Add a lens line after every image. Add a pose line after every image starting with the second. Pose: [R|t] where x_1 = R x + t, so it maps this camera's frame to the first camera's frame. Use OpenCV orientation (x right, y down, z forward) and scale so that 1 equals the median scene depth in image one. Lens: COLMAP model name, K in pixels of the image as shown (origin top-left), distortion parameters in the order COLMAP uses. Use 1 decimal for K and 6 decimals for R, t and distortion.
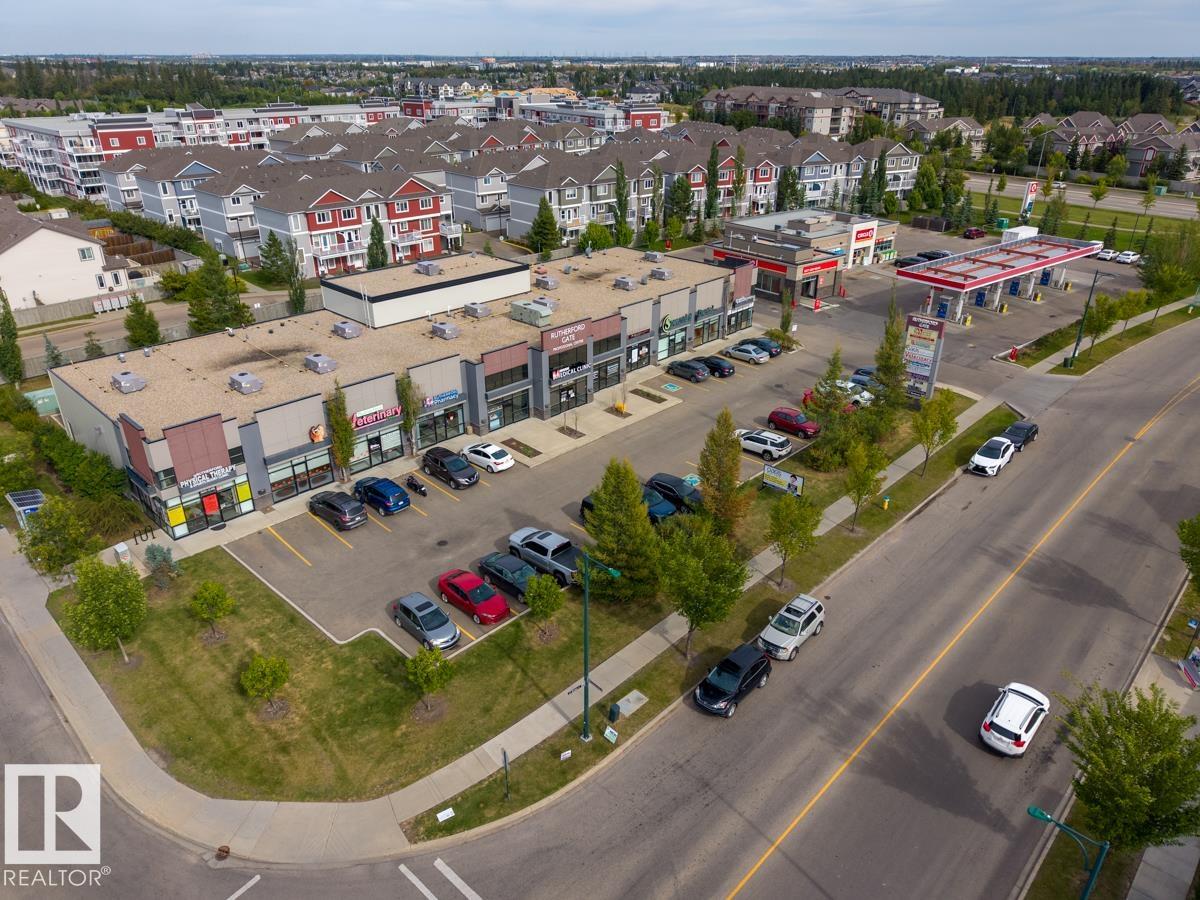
lens RADIAL K [[823.7, 0, 600.0], [0, 823.7, 450.0], [0, 0, 1]] dist [0.012179, 0.000744]
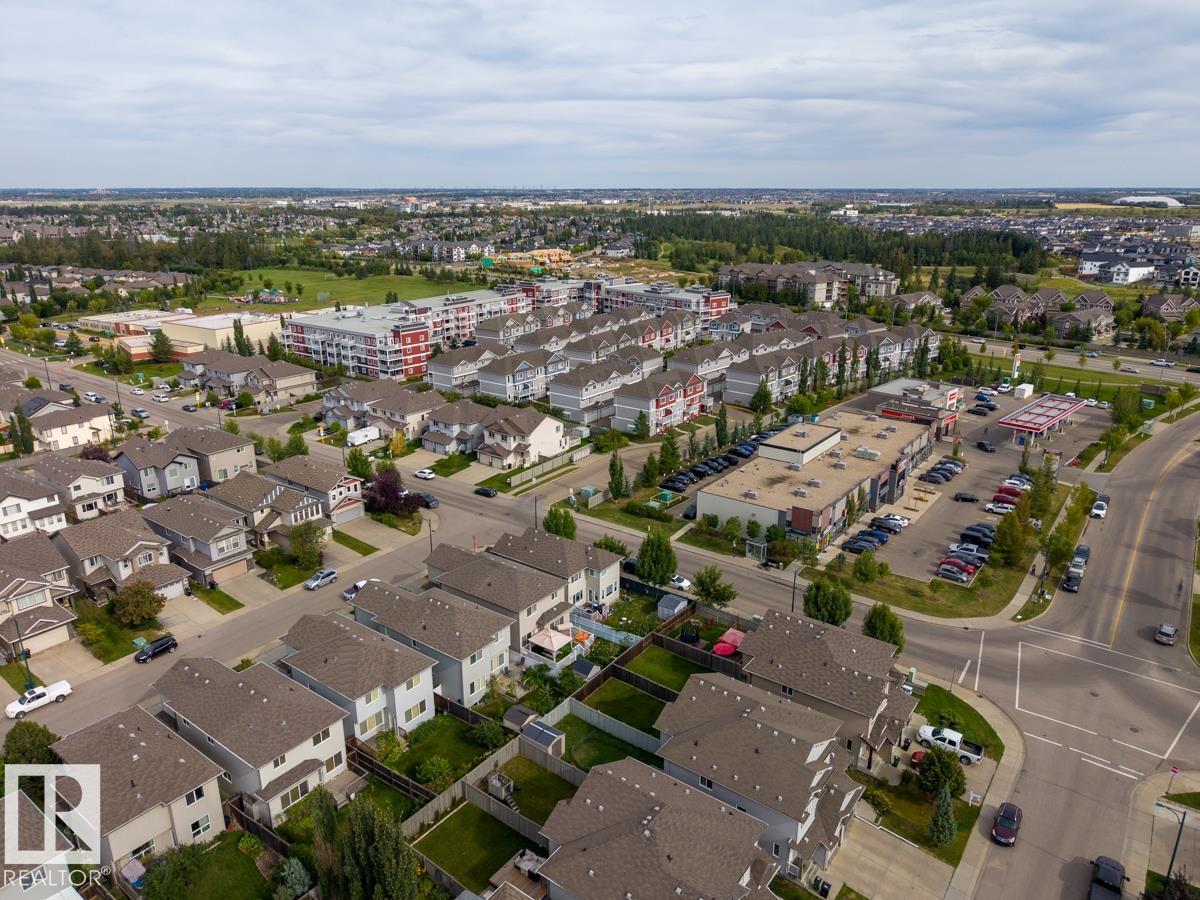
lens RADIAL K [[823.7, 0, 600.0], [0, 823.7, 450.0], [0, 0, 1]] dist [0.012179, 0.000744]
pose [[0.992115, -0.041988, 0.118087, -0.735083], [0.057648, 0.989505, -0.132499, 0.042836], [-0.111285, 0.138262, 0.984124, -0.711767]]
